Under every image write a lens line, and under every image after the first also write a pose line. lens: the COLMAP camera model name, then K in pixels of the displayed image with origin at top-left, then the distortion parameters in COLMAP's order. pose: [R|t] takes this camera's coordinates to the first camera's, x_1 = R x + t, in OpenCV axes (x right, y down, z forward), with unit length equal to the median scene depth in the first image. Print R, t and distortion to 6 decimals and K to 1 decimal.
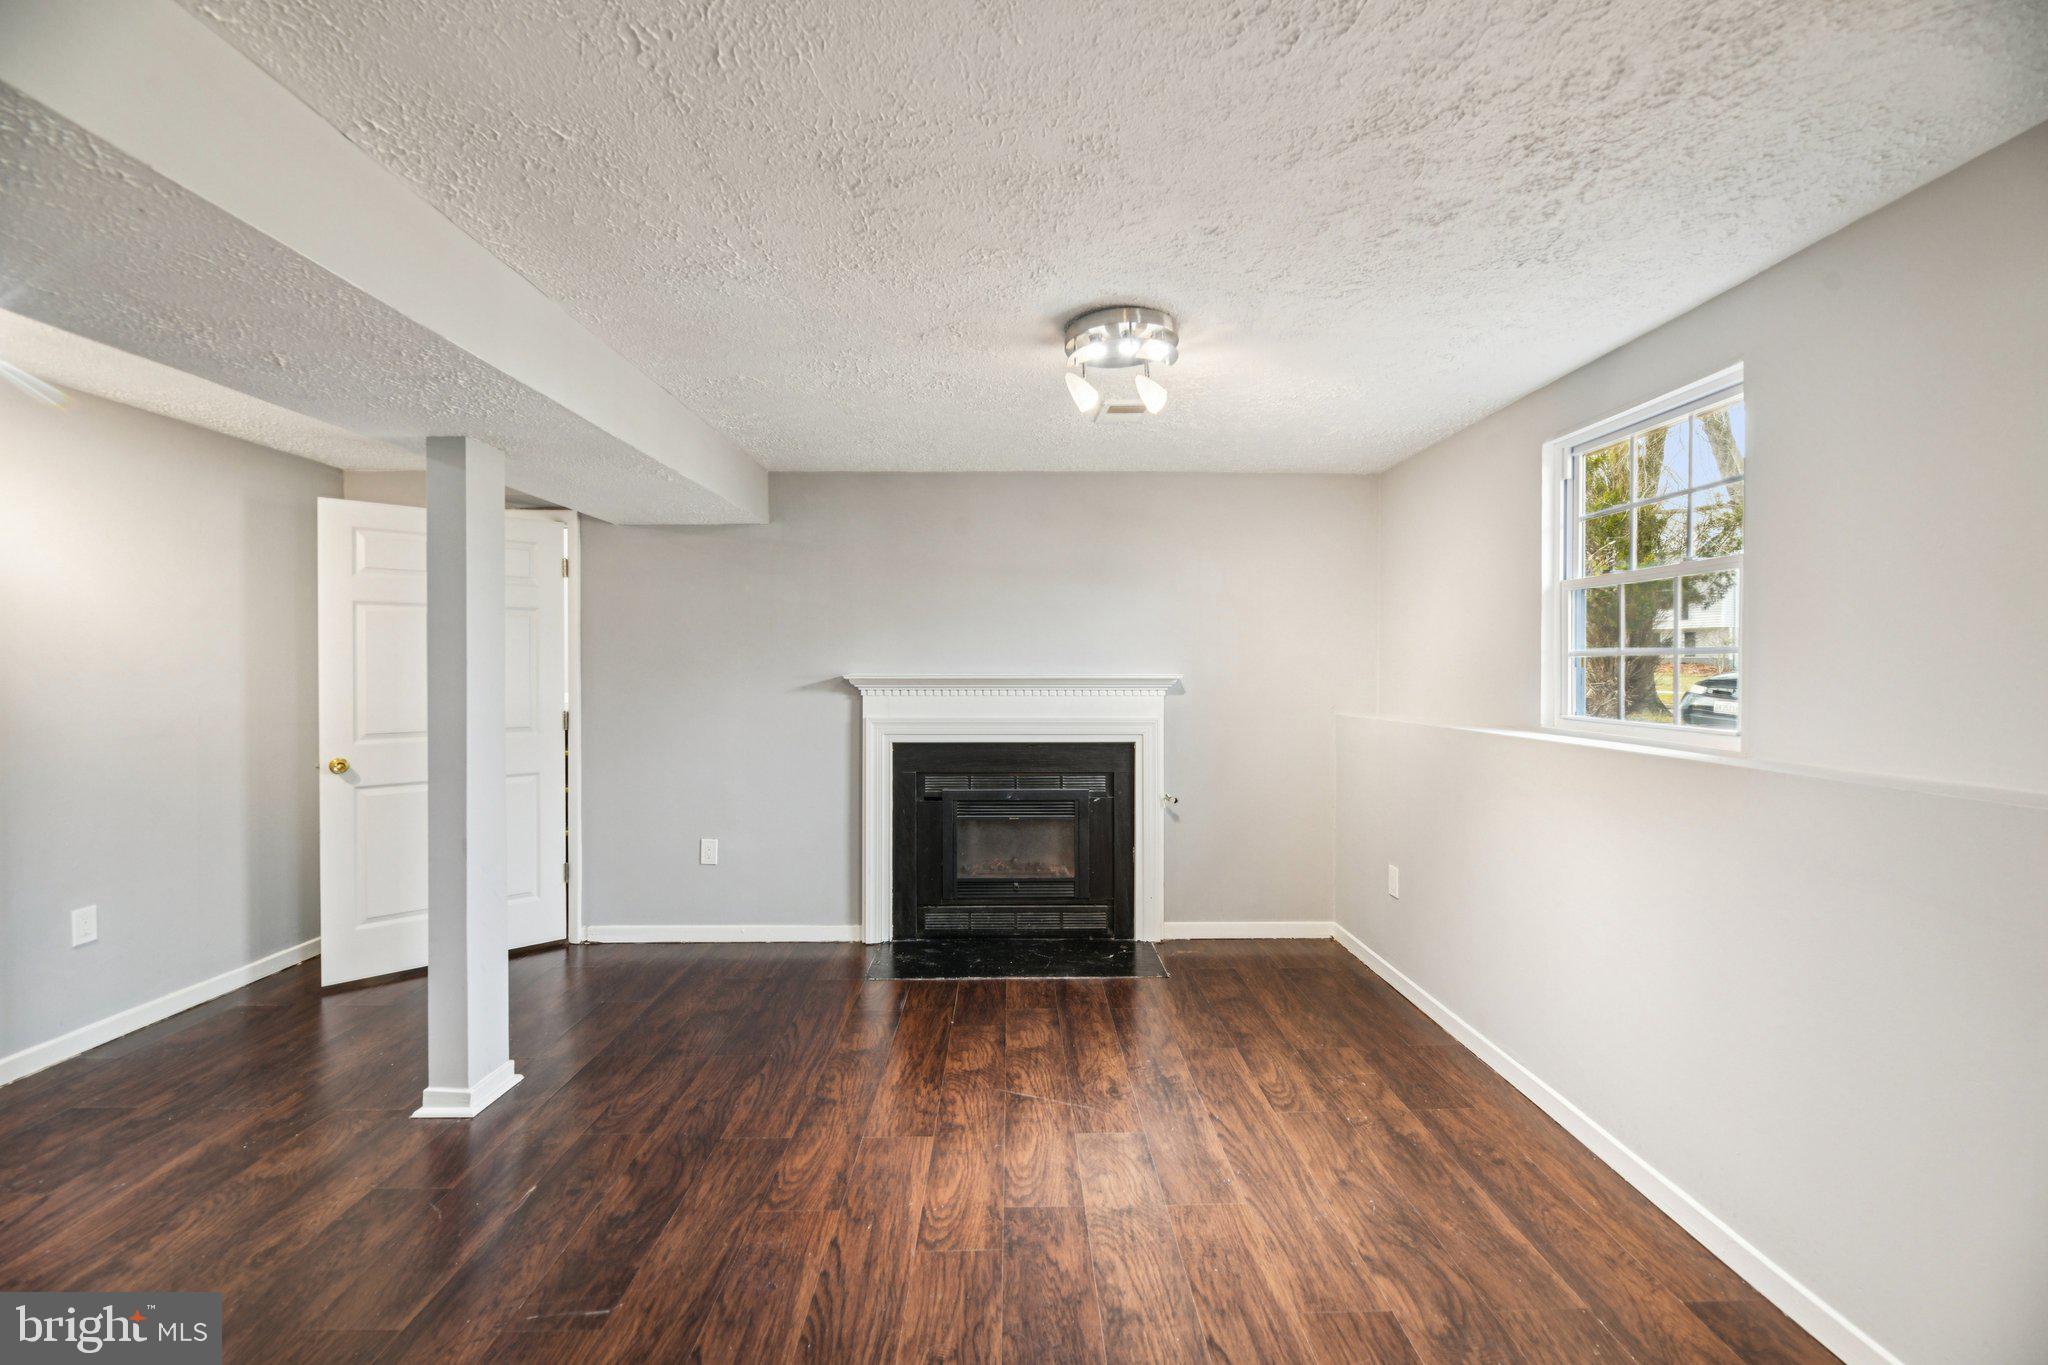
lens RADIAL K [[845.1, 0, 1035.6], [0, 845.1, 674.9], [0, 0, 1]] dist [-0.001833, -0.000954]
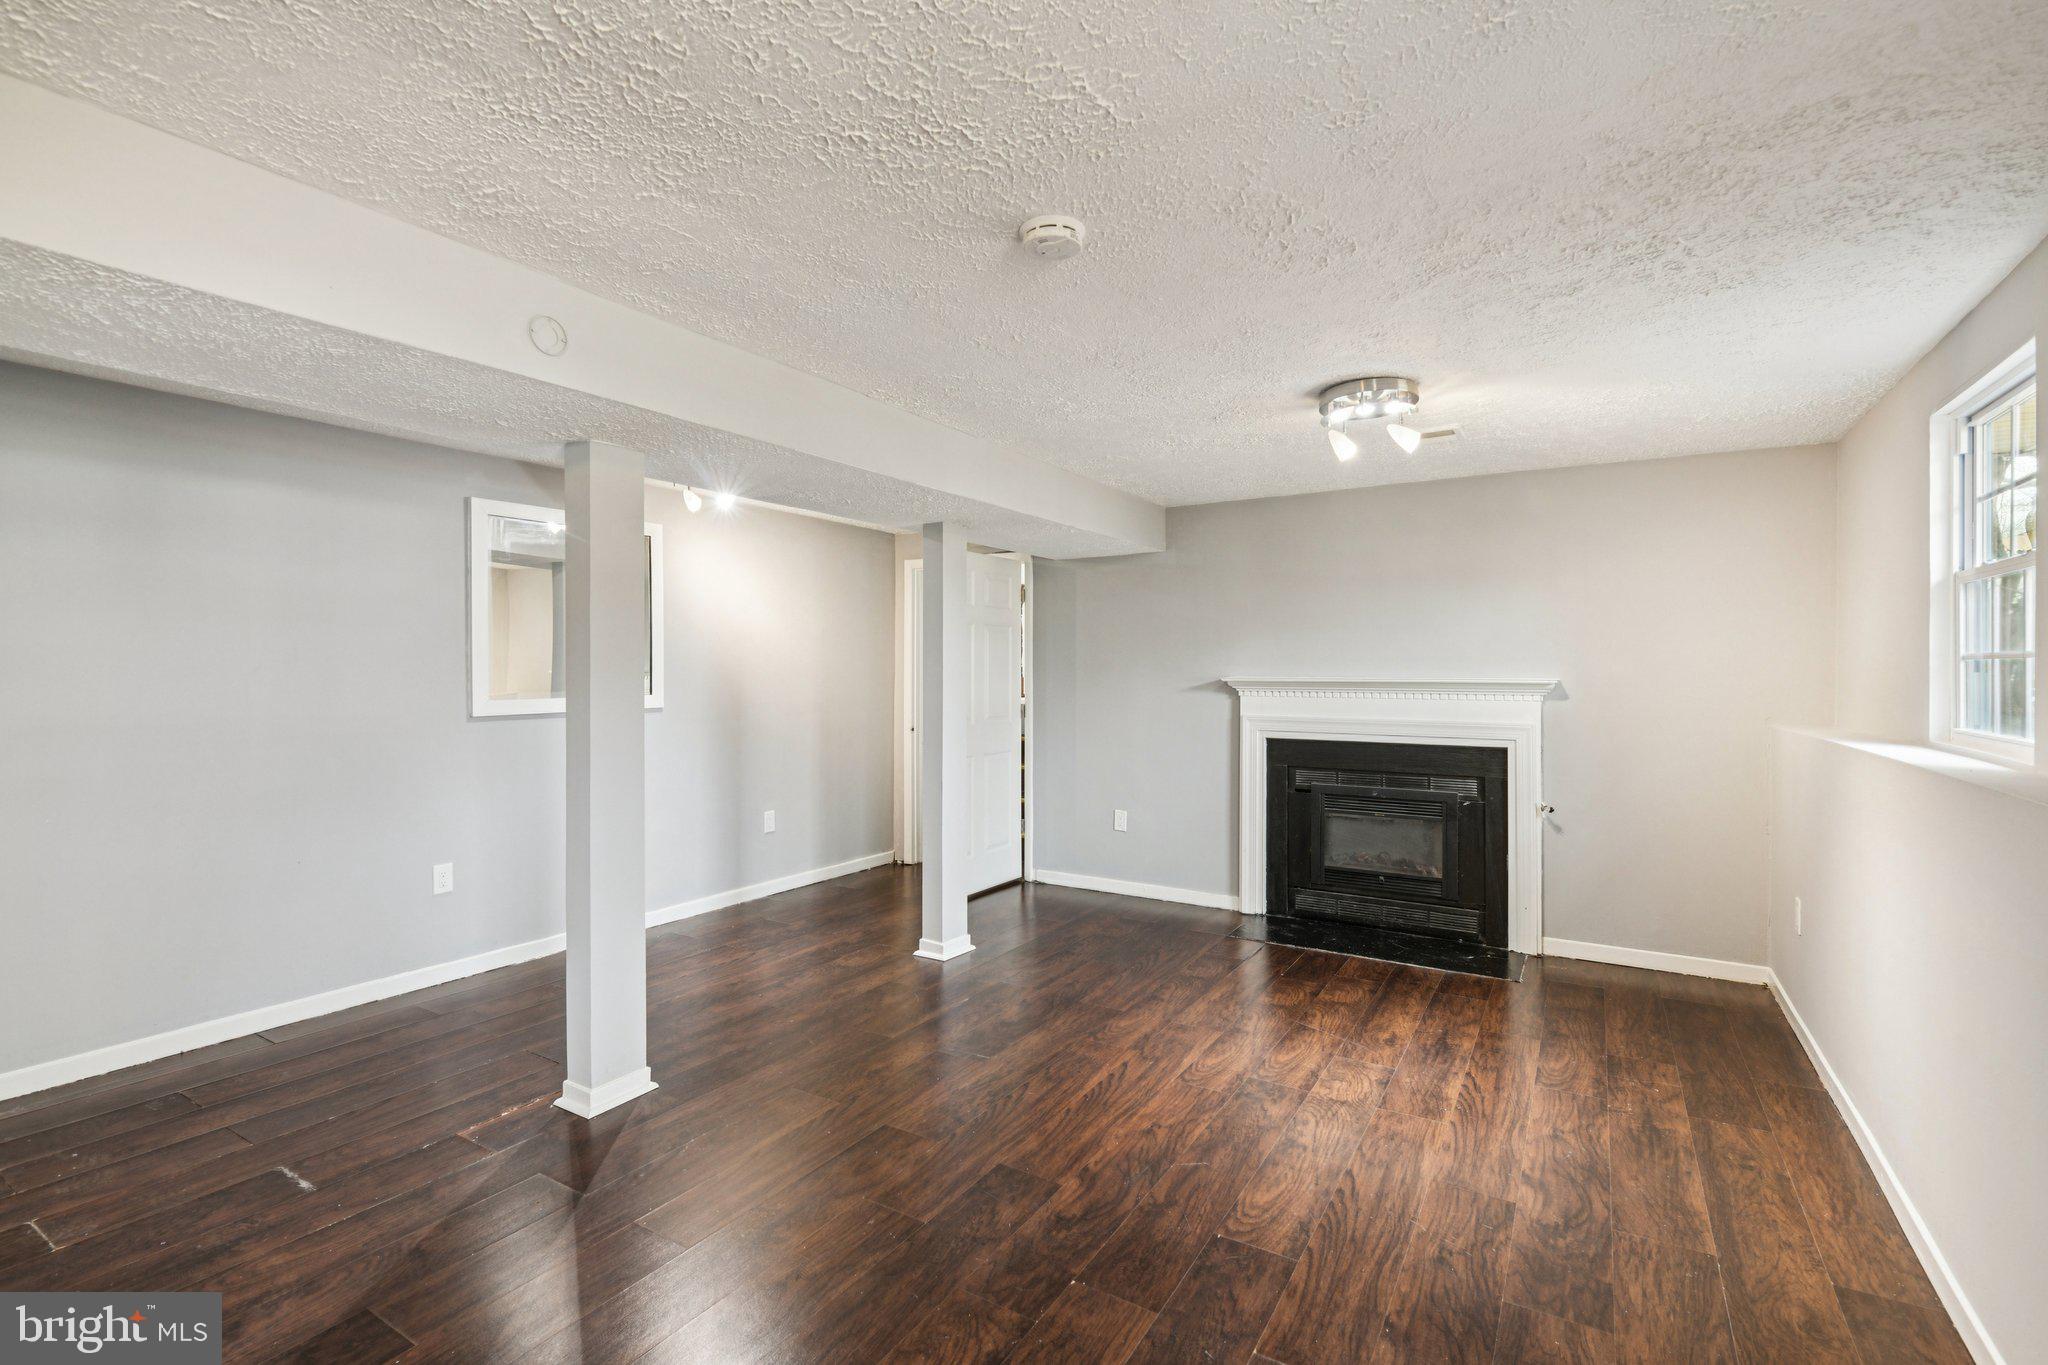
lens RADIAL K [[941.7, 0, 1024.0], [0, 941.7, 682.5], [0, 0, 1]] dist [0.001989, 0.000348]
pose [[0.837036, 0.008600, -0.547080, 0.390478], [-0.006983, 0.999963, 0.005037, 0.003300], [0.547104, -0.000396, 0.837065, -0.359943]]
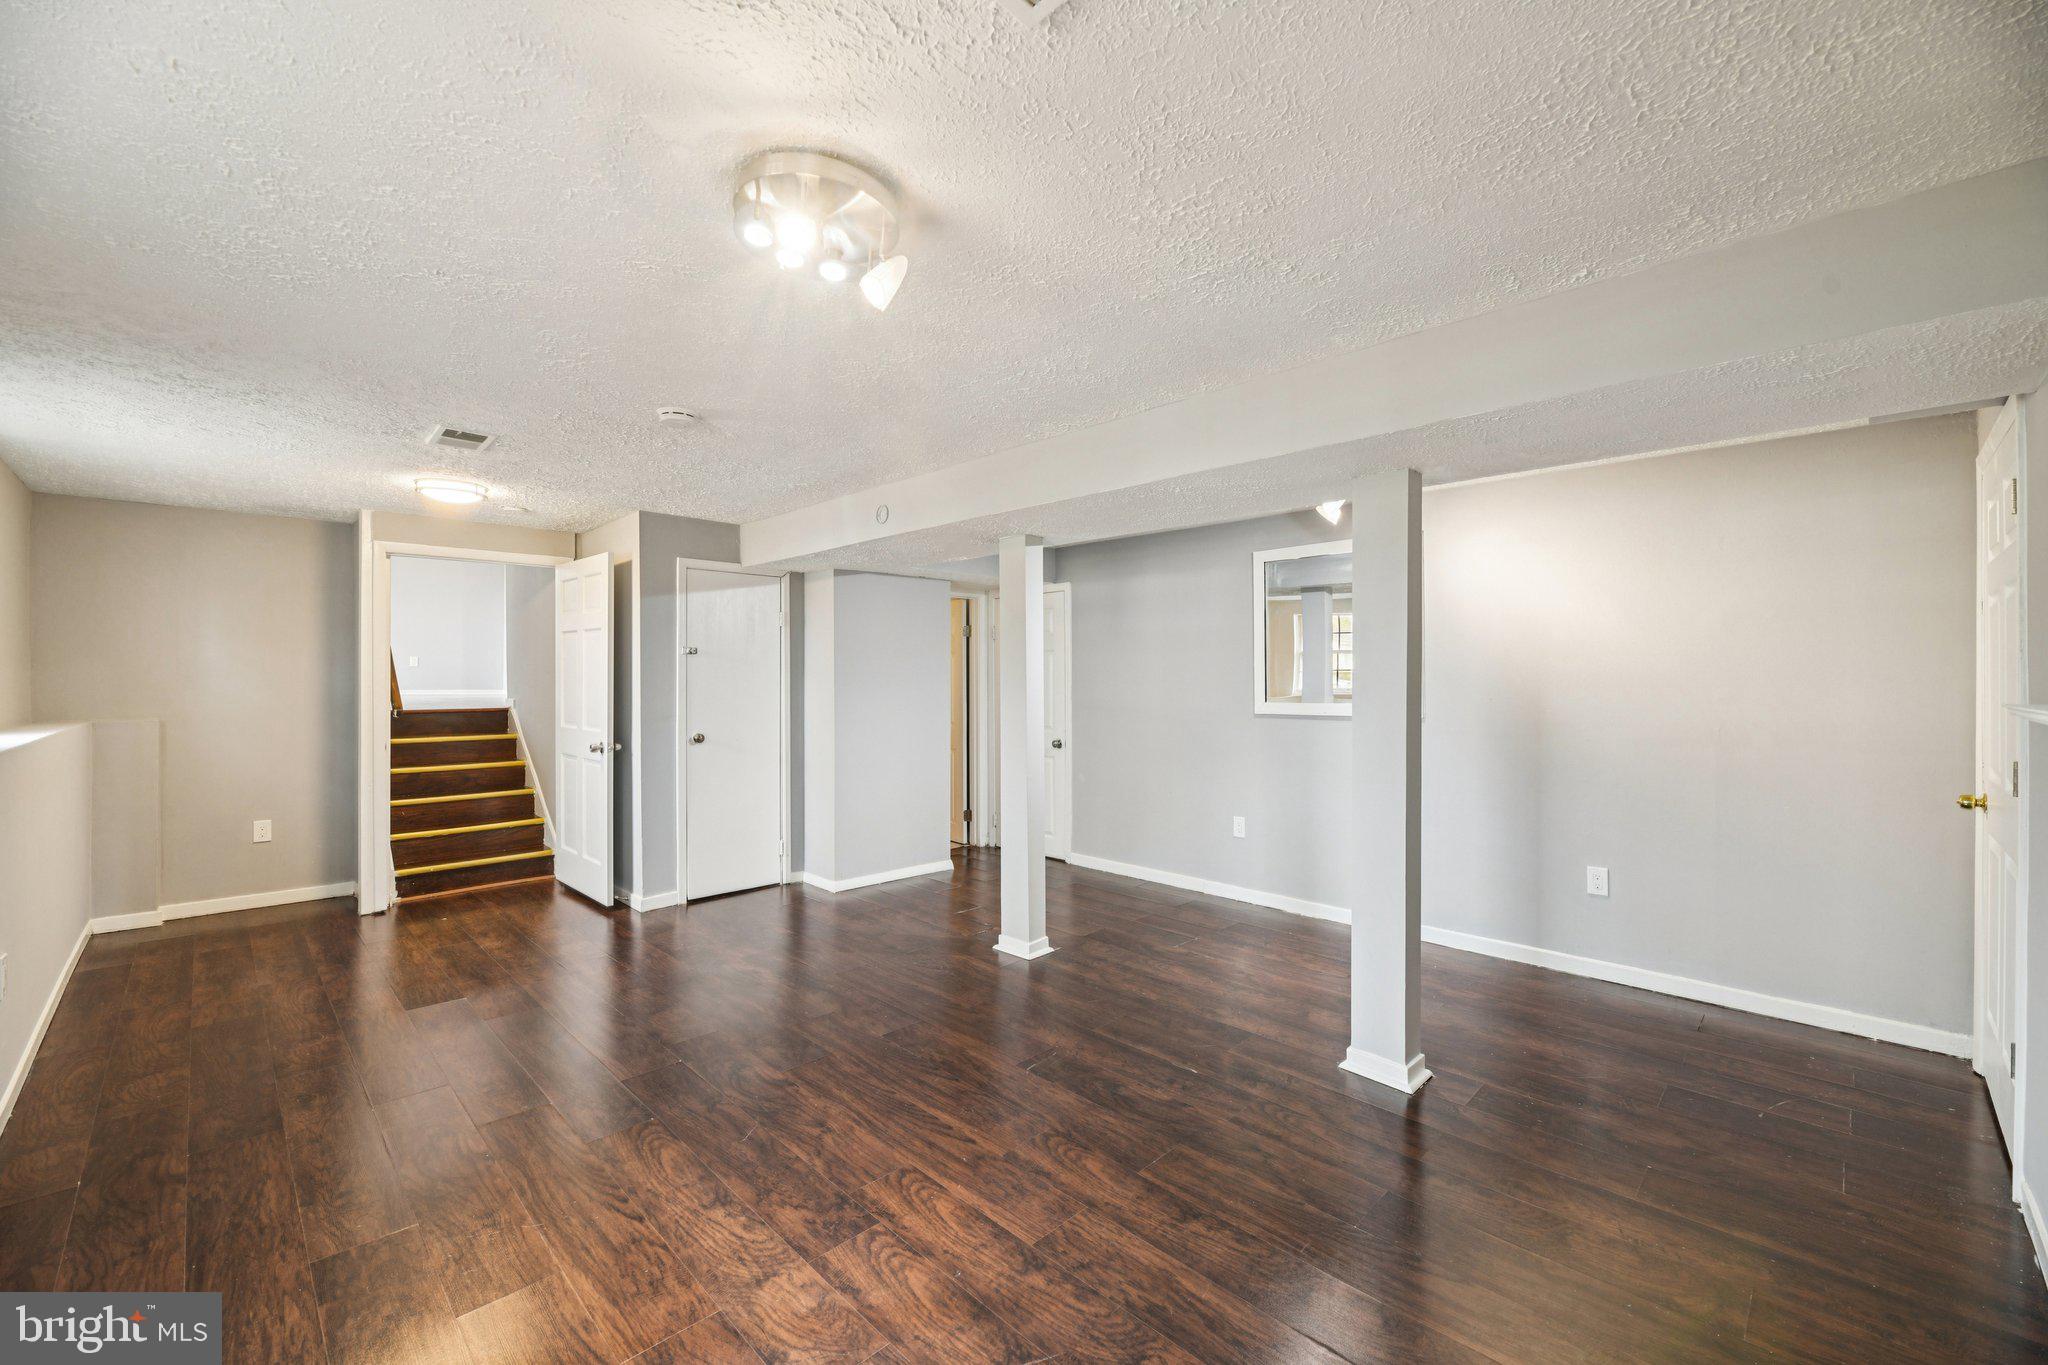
lens RADIAL K [[821.7, 0, 1024.0], [0, 821.7, 682.5], [0, 0, 1]] dist [-0.001881, -0.000544]
pose [[-0.730343, 0.001977, -0.683077, 0.410258], [-0.008059, 0.999901, 0.011510, -0.012906], [0.683033, 0.013911, -0.730255, 1.494616]]
